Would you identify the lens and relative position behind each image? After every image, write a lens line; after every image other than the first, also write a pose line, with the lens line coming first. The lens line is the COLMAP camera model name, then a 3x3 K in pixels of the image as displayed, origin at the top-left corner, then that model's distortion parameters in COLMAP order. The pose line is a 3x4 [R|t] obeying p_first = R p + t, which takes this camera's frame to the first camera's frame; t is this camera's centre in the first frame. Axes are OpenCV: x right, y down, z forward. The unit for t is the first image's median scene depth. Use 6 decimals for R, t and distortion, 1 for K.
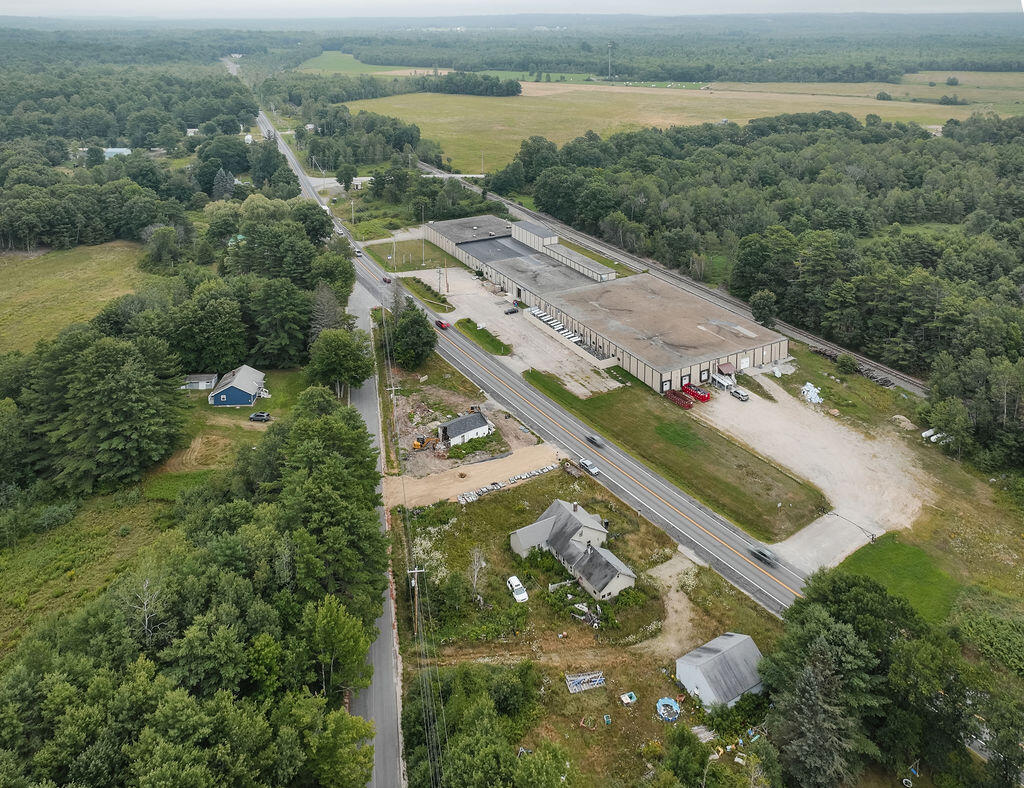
lens RADIAL K [[707.2, 0, 512.2], [0, 707.2, 394.3], [0, 0, 1]] dist [0.009546, 0.001101]
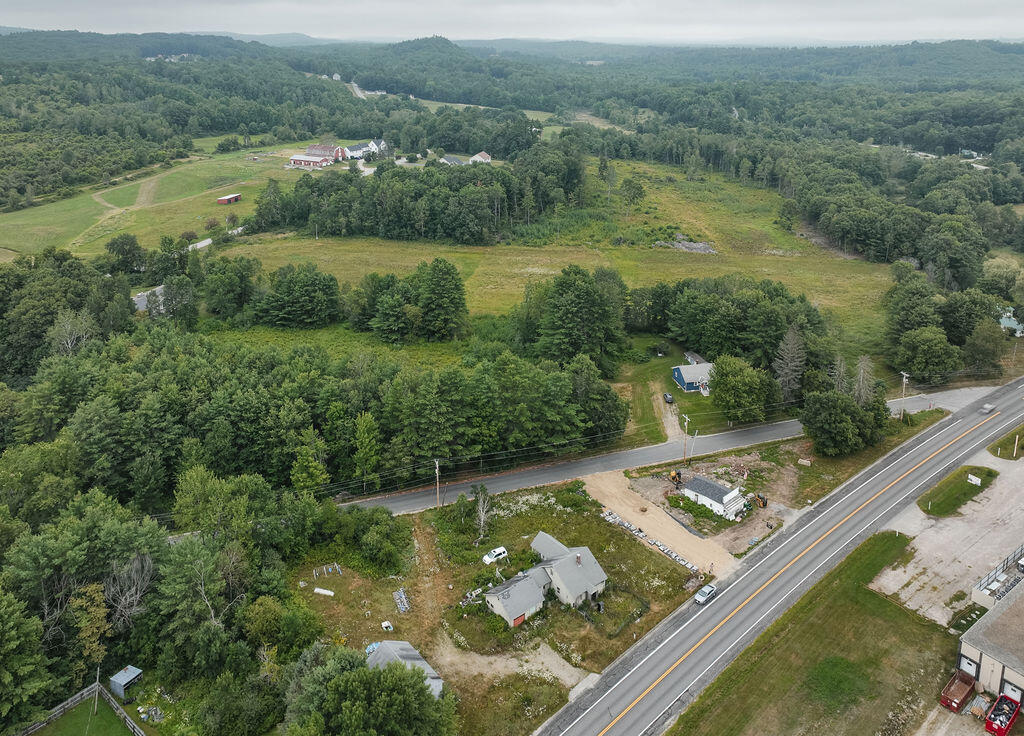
lens RADIAL K [[750.3, 0, 514.3], [0, 750.3, 369.1], [0, 0, 1]] dist [0.004459, 0.000857]
pose [[0.146496, 0.411870, -0.899390, 0.746762], [-0.477723, 0.825603, 0.300267, -0.272557], [0.866210, 0.385672, 0.317707, 0.387593]]
